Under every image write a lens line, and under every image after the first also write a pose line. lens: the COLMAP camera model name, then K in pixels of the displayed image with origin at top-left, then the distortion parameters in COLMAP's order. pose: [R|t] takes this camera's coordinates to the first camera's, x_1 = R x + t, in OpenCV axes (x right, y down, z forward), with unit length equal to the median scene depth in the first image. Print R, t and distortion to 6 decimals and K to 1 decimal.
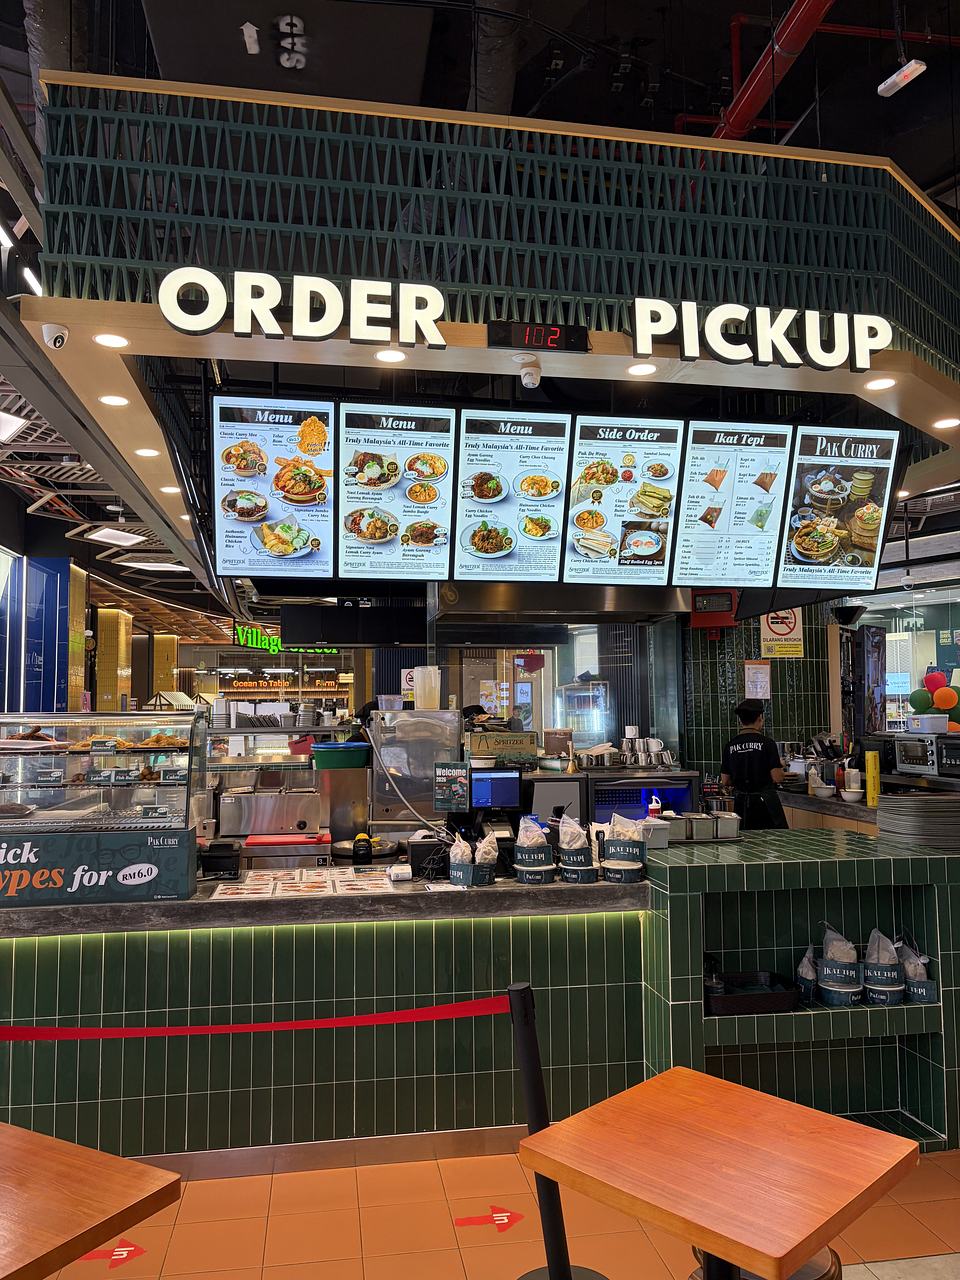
lens RADIAL K [[968.7, 0, 480.0], [0, 968.7, 640.0], [0, 0, 1]] dist [0.003412, 0.006241]
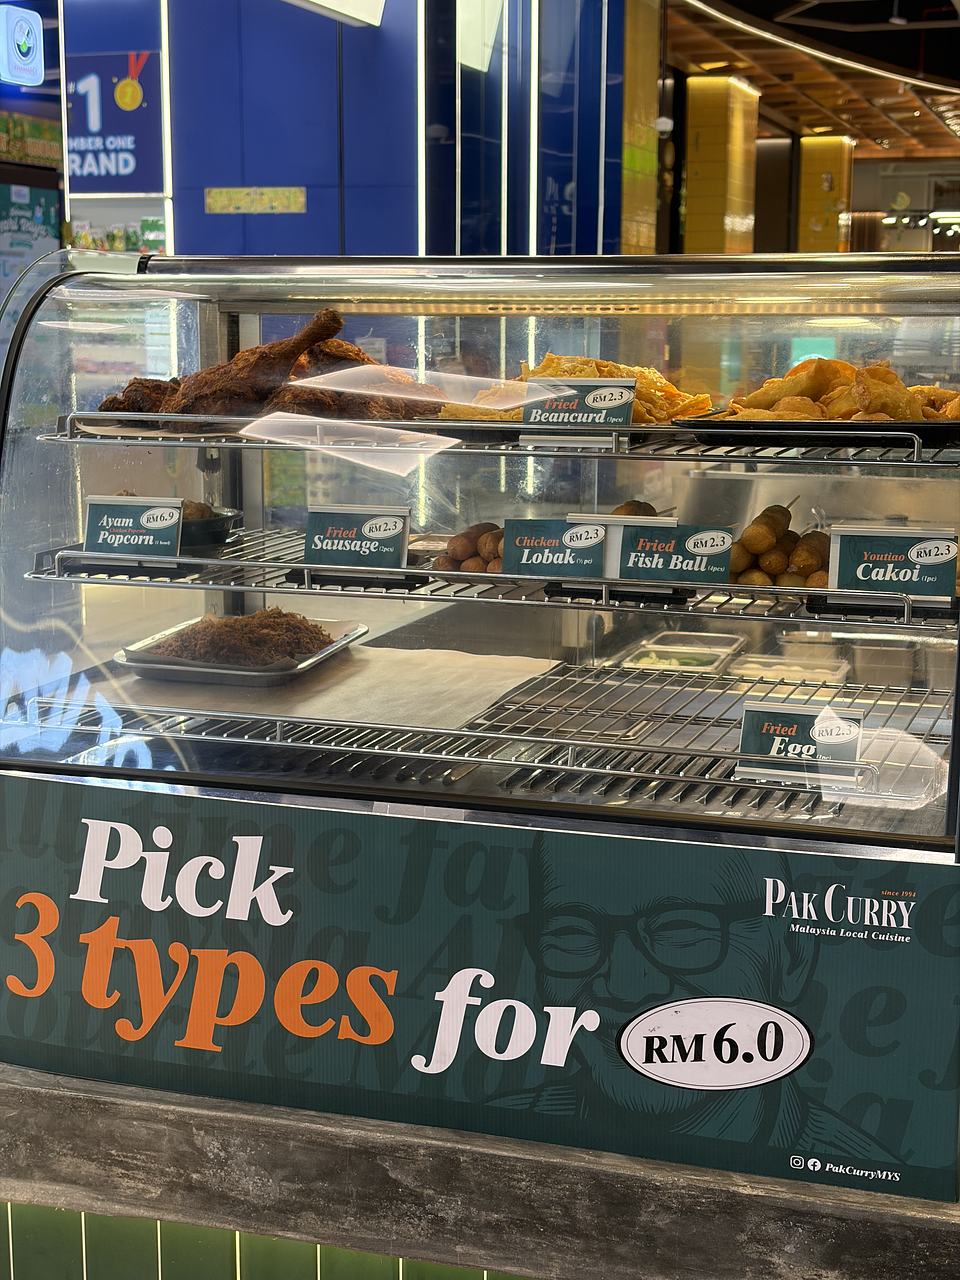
lens RADIAL K [[1901.9, 0, 482.8], [0, 1901.9, 672.4], [0, 0, 1]] dist [0.178977, -0.740443]
pose [[0.885186, 0.096804, -0.455054, -0.220577], [0.023553, 0.967534, 0.251640, 0.062511], [0.464640, -0.233466, 0.854168, 0.652290]]
